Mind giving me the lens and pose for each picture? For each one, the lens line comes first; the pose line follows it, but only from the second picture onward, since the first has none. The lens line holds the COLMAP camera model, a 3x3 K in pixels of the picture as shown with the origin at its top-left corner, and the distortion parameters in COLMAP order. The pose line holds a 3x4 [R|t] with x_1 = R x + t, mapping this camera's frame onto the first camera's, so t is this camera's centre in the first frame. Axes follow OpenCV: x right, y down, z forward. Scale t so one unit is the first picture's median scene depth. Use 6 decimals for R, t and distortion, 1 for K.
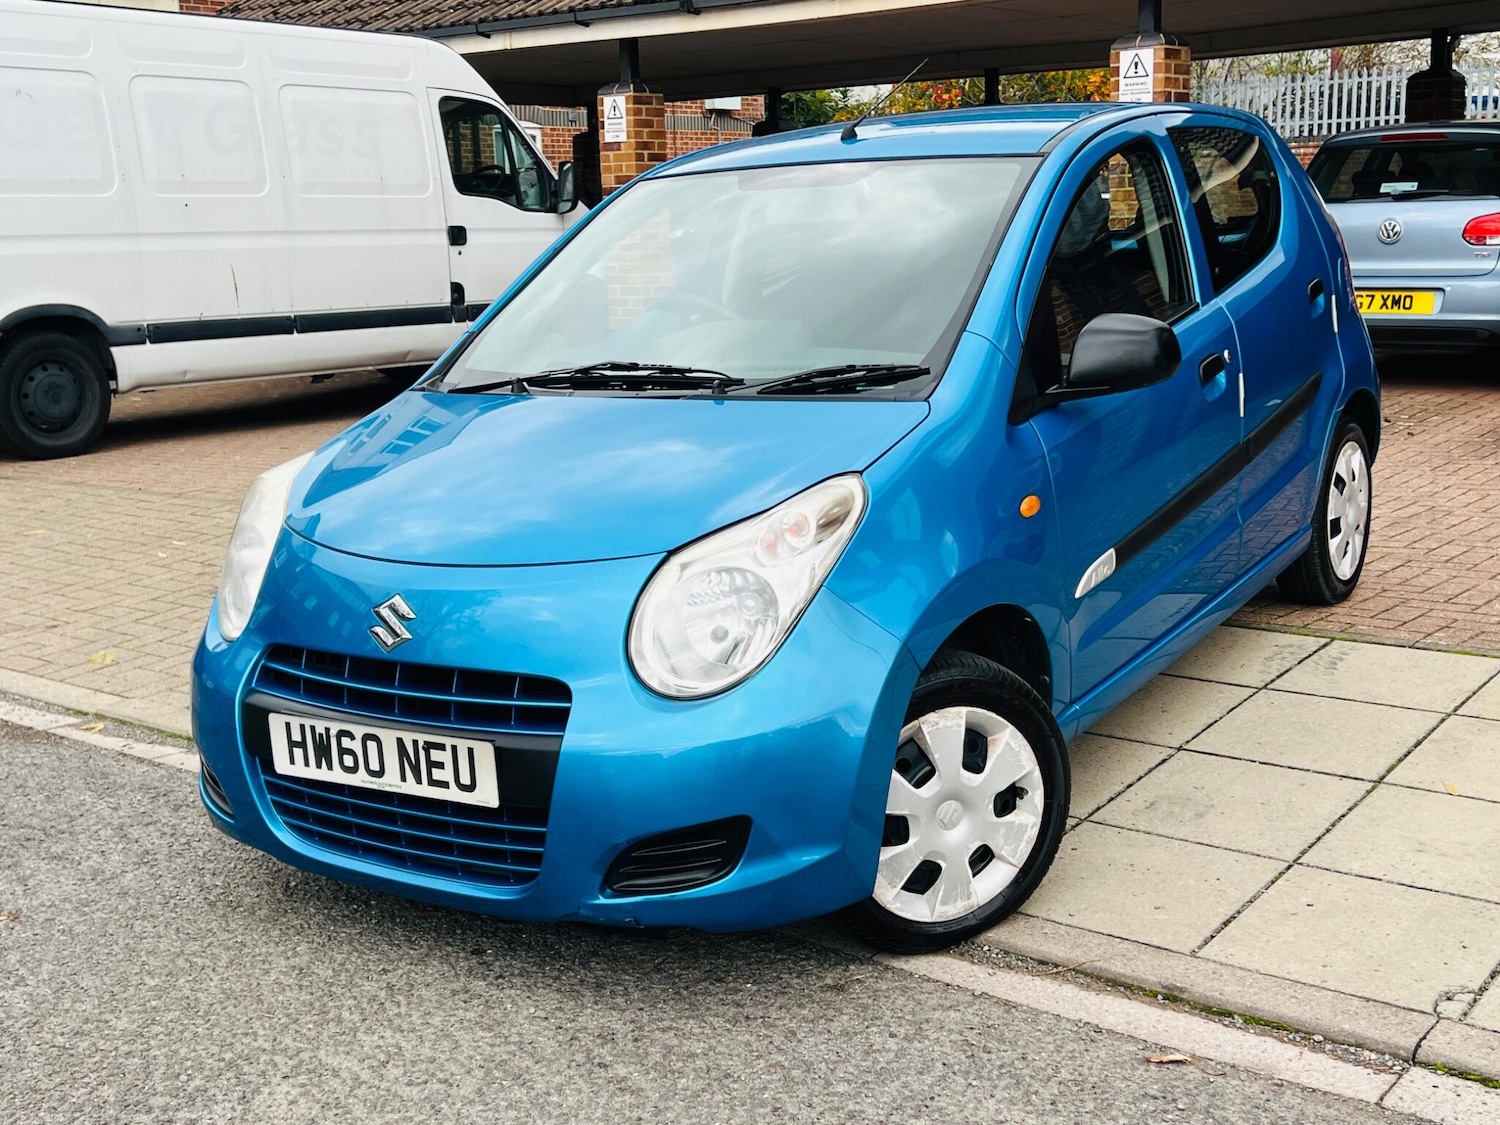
lens RADIAL K [[1806.8, 0, 780.0], [0, 1806.8, 505.8], [0, 0, 1]] dist [0.113390, -0.309546]
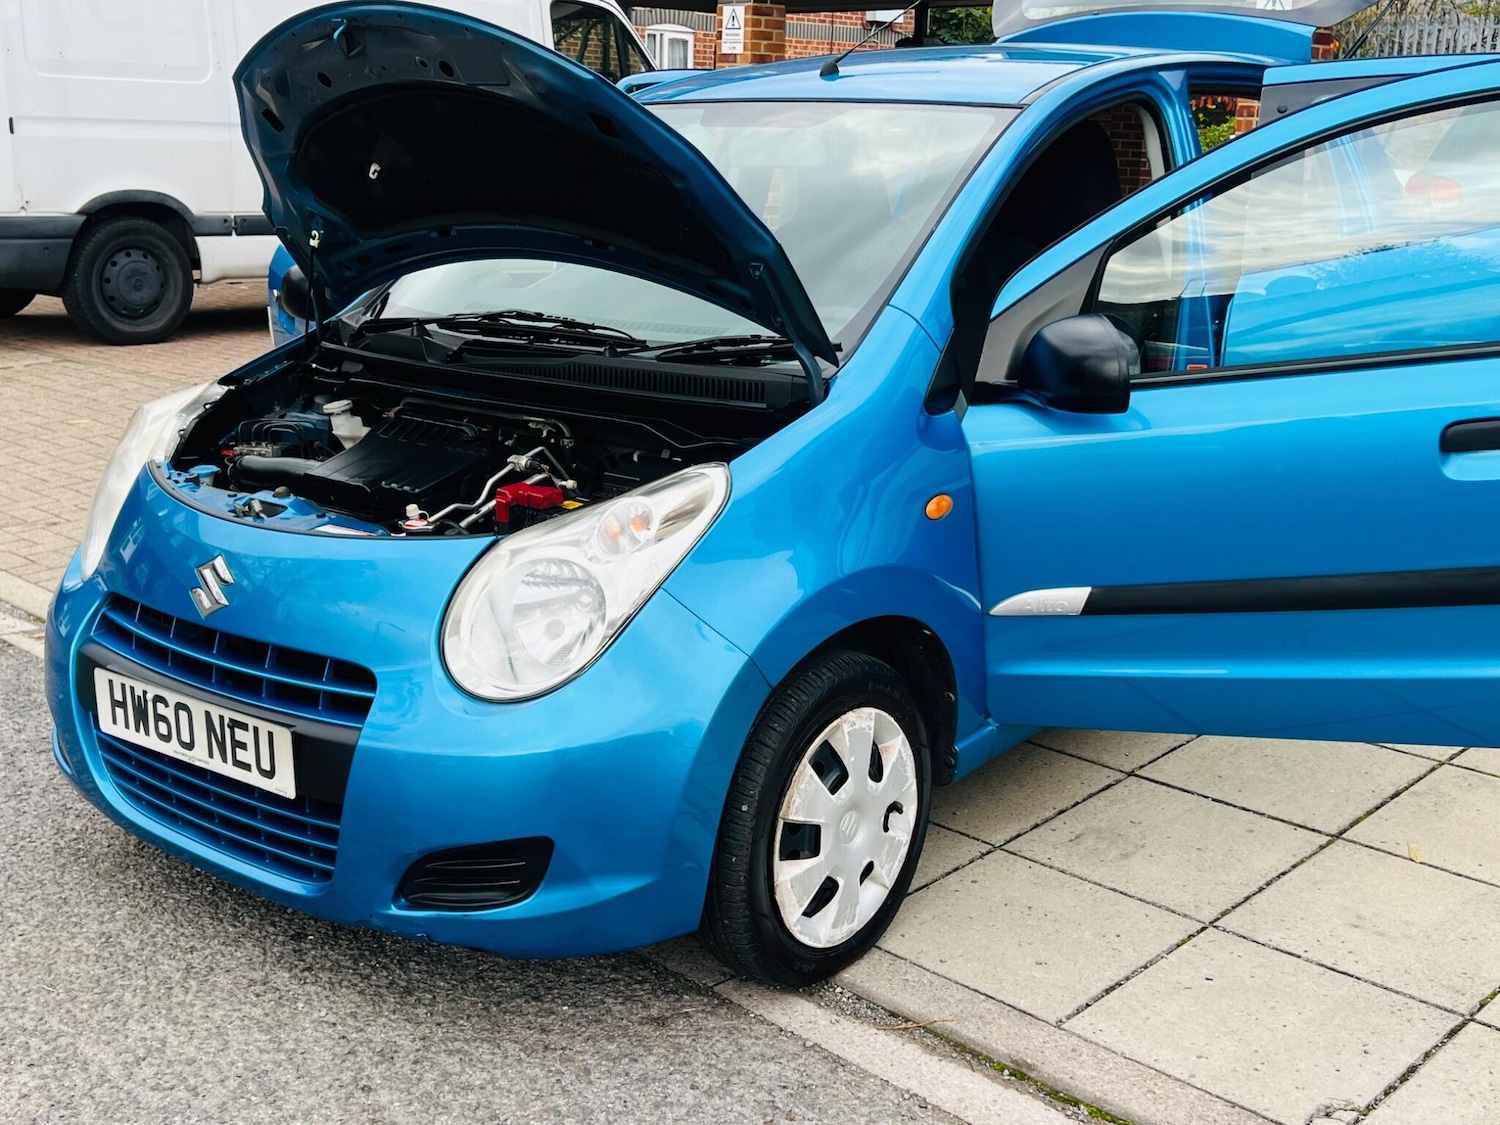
lens RADIAL K [[1787.9, 0, 726.2], [0, 1787.9, 565.8], [0, 0, 1]] dist [0.106331, -0.307797]
pose [[0.991077, 0.083737, -0.103703, 0.136477], [-0.075143, 0.993613, 0.084184, -0.041792], [0.110090, -0.075640, 0.991039, 0.115999]]
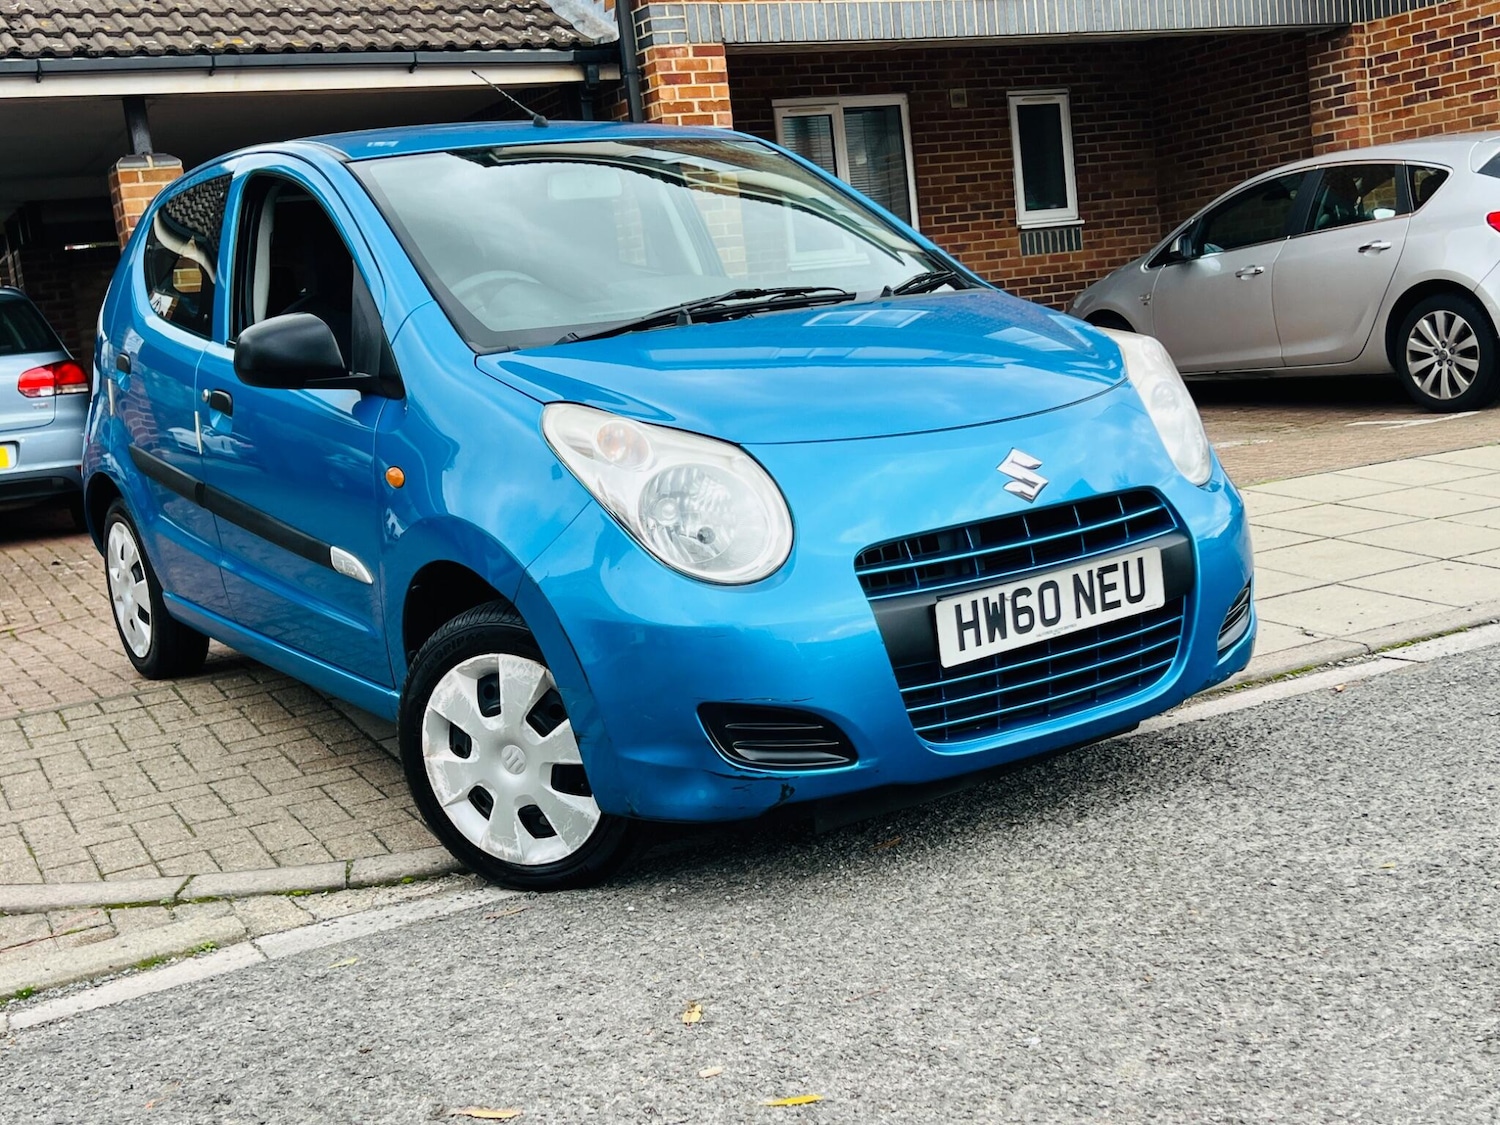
lens RADIAL K [[1831.6, 0, 723.2], [0, 1831.6, 561.3], [0, 0, 1]] dist [0.110170, -0.250869]
pose [[0.406353, -0.126317, 0.904943, -1.179095], [0.242158, 0.969871, 0.026642, 0.041980], [-0.881043, 0.208313, 0.424699, 0.697479]]
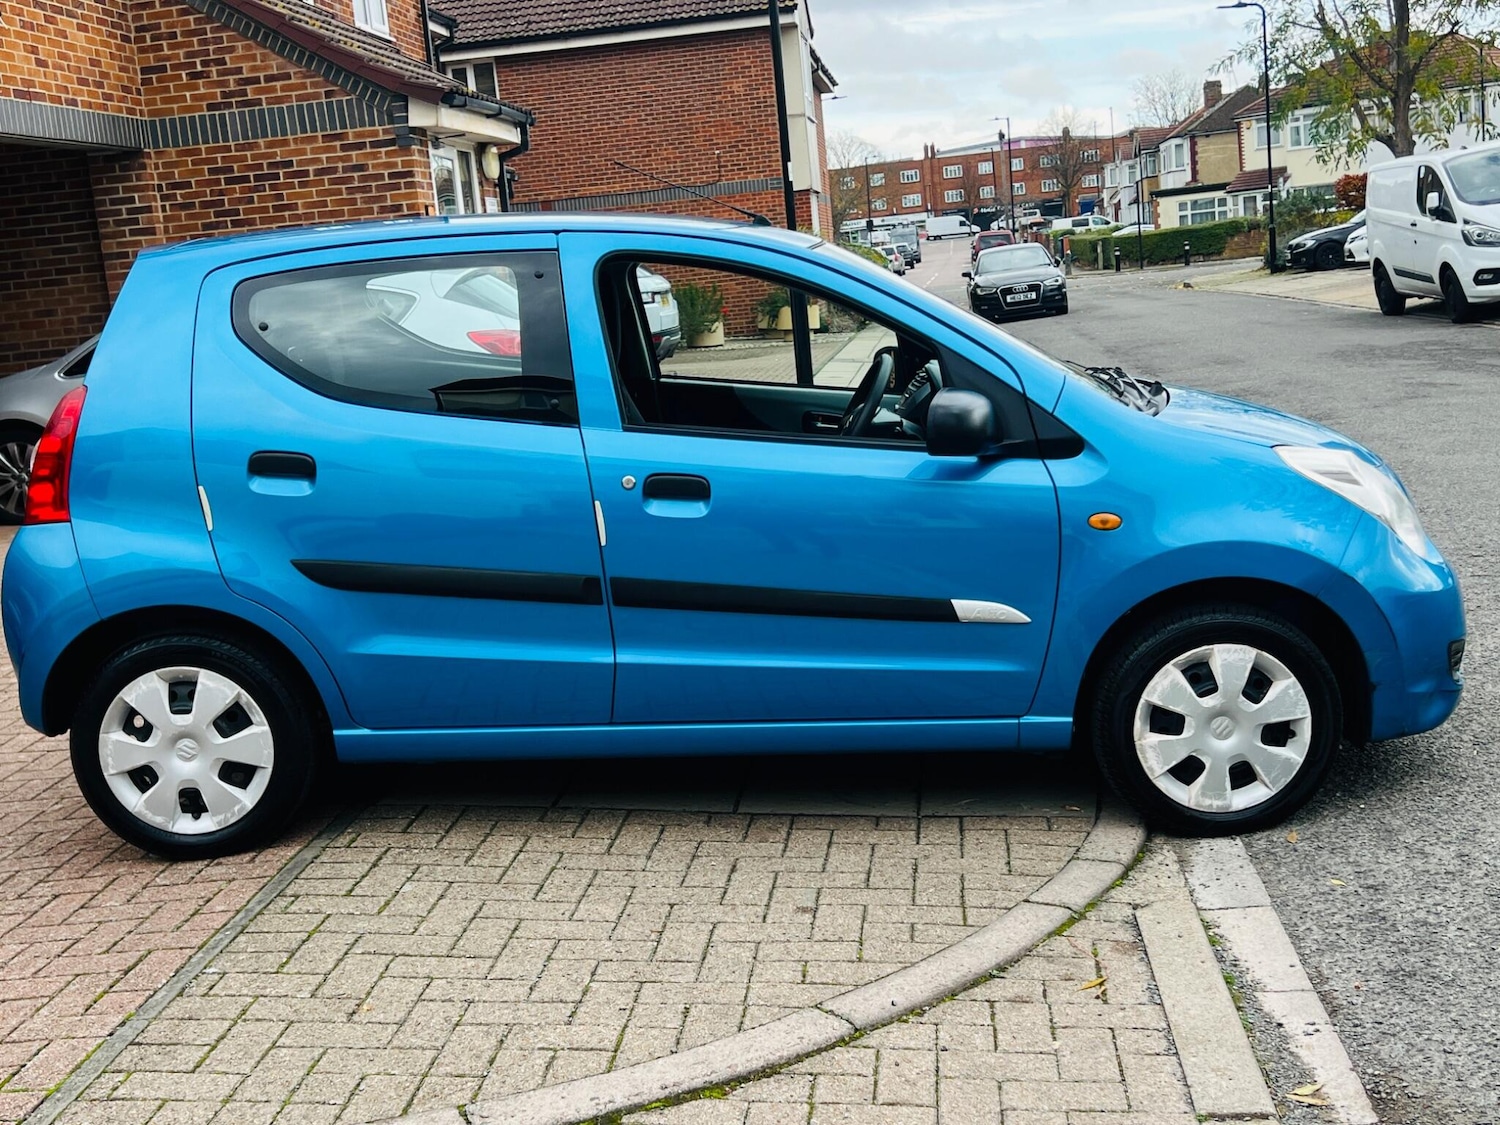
lens RADIAL K [[1795.6, 0, 748.9], [0, 1795.6, 600.8], [0, 0, 1]] dist [0.170799, -0.384289]
pose [[-0.533474, -0.078611, 0.842155, -1.212806], [0.243586, 0.939210, 0.241973, -0.350911], [-0.809982, 0.334224, -0.481895, 2.194037]]
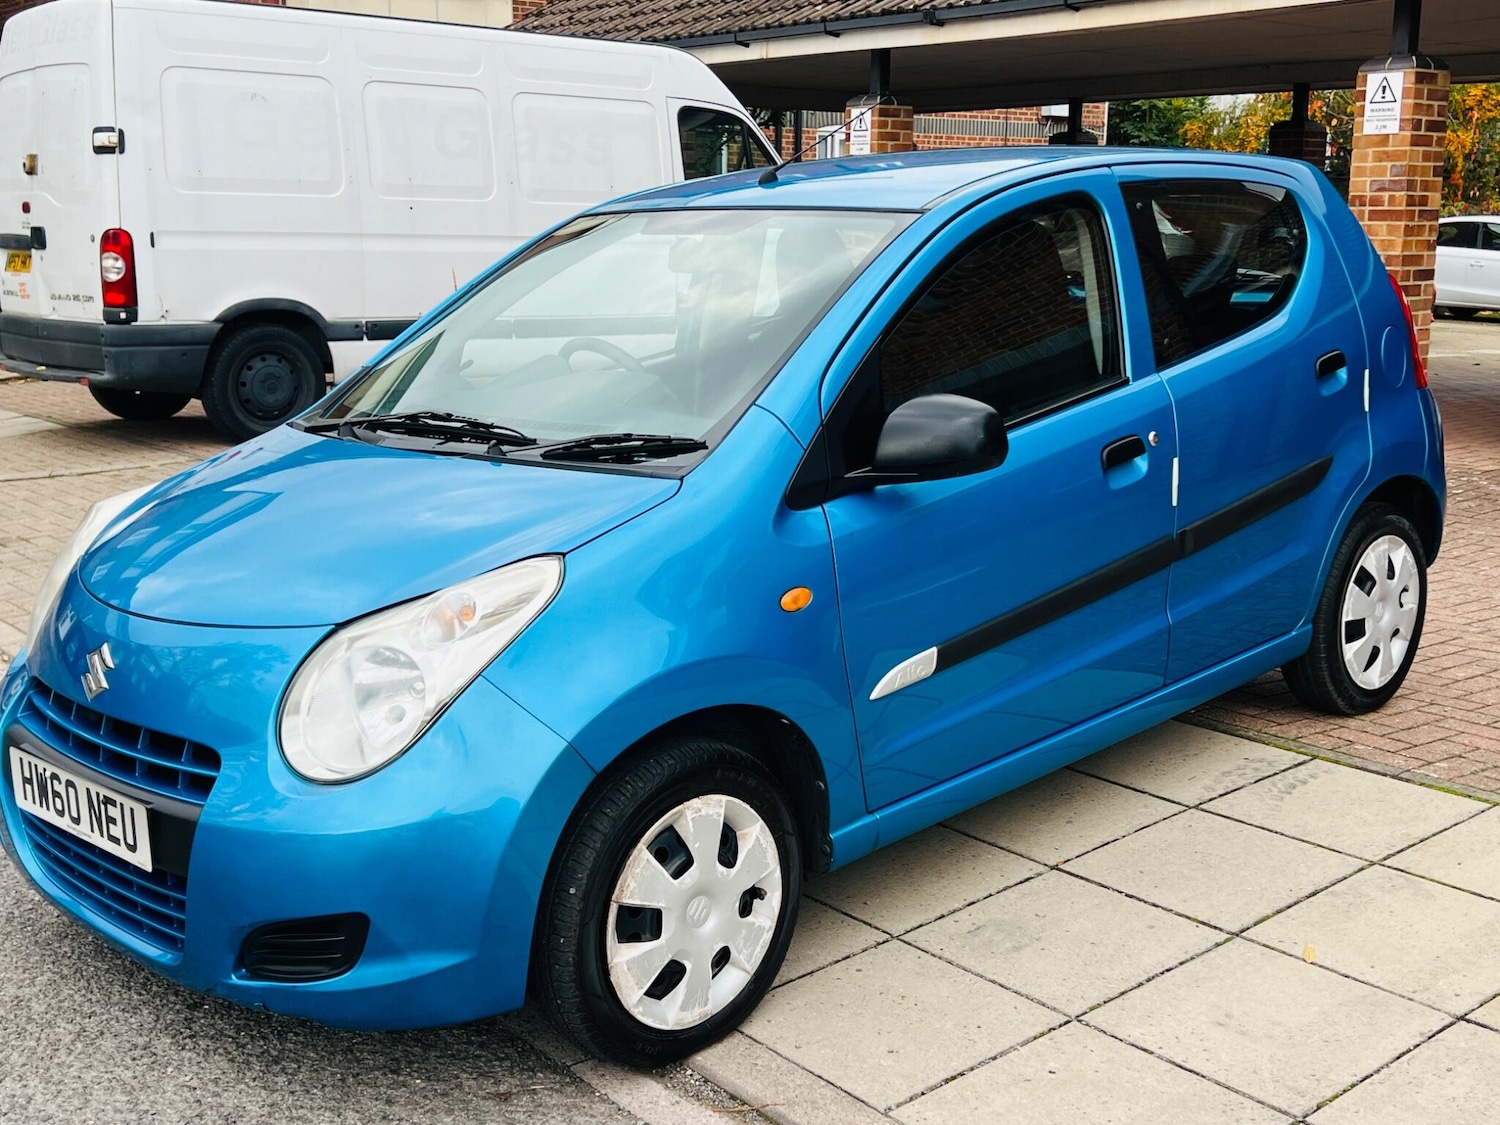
lens RADIAL K [[1787.9, 0, 726.2], [0, 1787.9, 565.8], [0, 0, 1]] dist [0.106331, -0.307797]
pose [[0.972317, 0.078242, -0.220176, 0.322176], [-0.070891, 0.996637, 0.041108, -0.056238], [0.222652, -0.024362, 0.974594, 0.113746]]
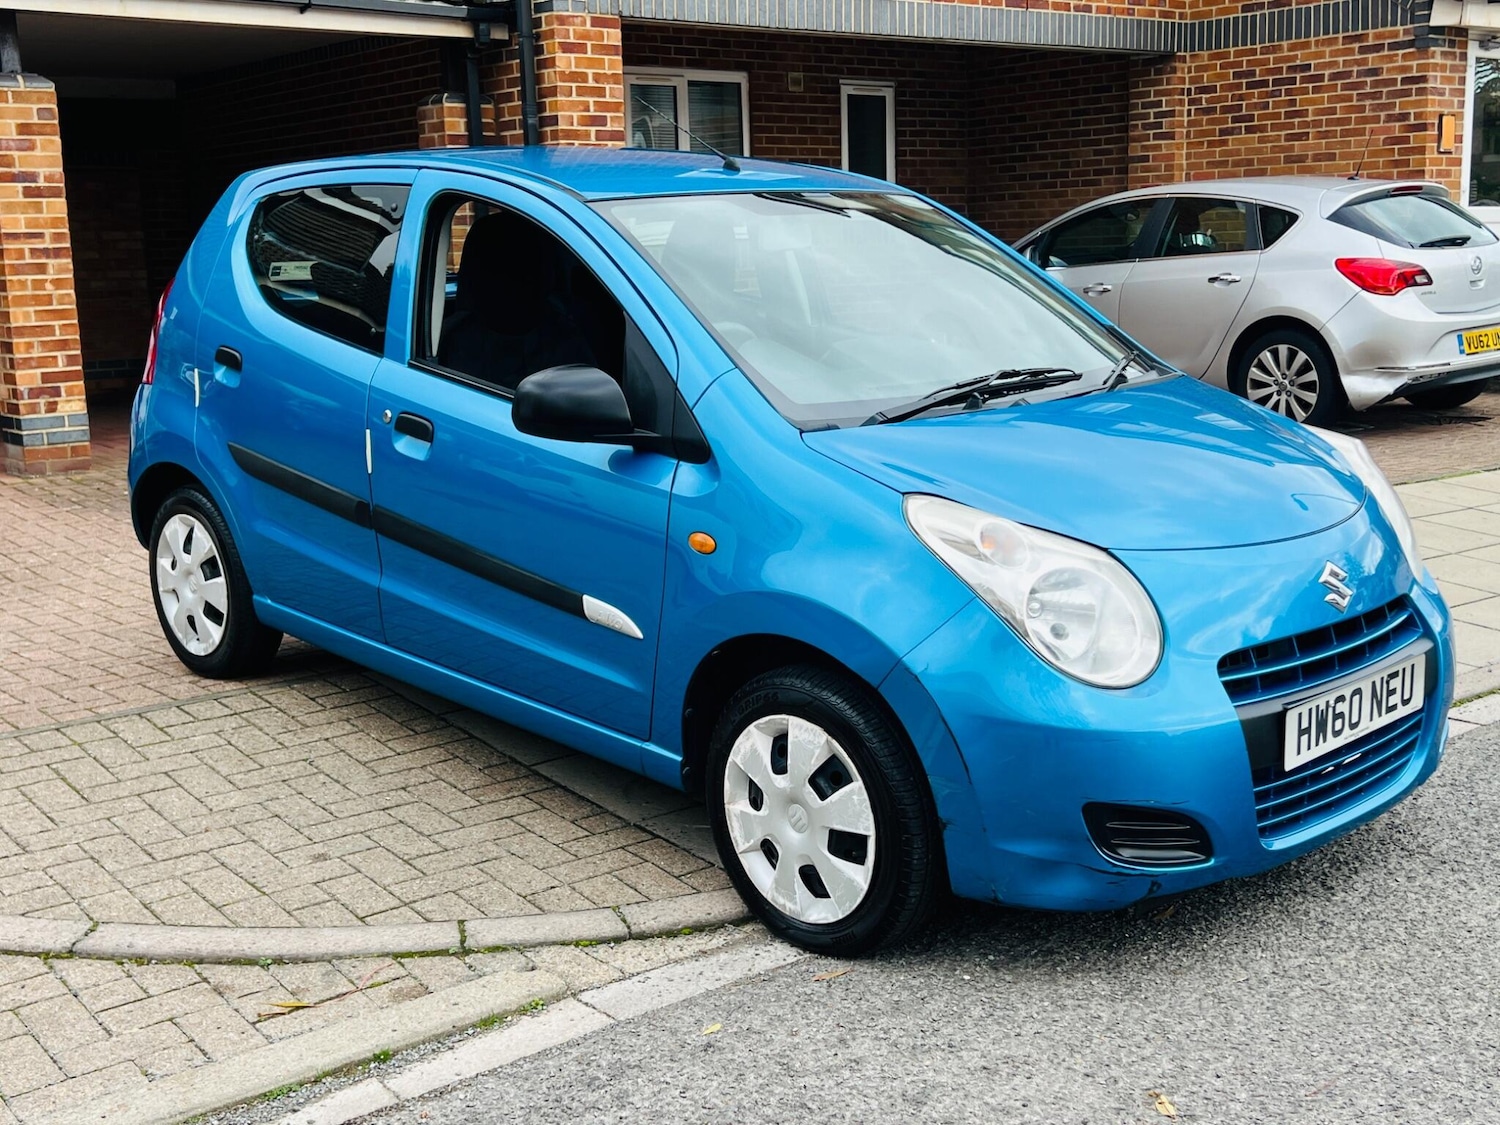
lens RADIAL K [[1801.1, 0, 734.4], [0, 1801.1, 573.6], [0, 0, 1]] dist [0.190698, -0.458555]
pose [[0.232186, -0.151776, 0.960757, -1.321473], [0.175190, 0.978123, 0.112182, -0.128947], [-0.956764, 0.142268, 0.253696, 1.032170]]
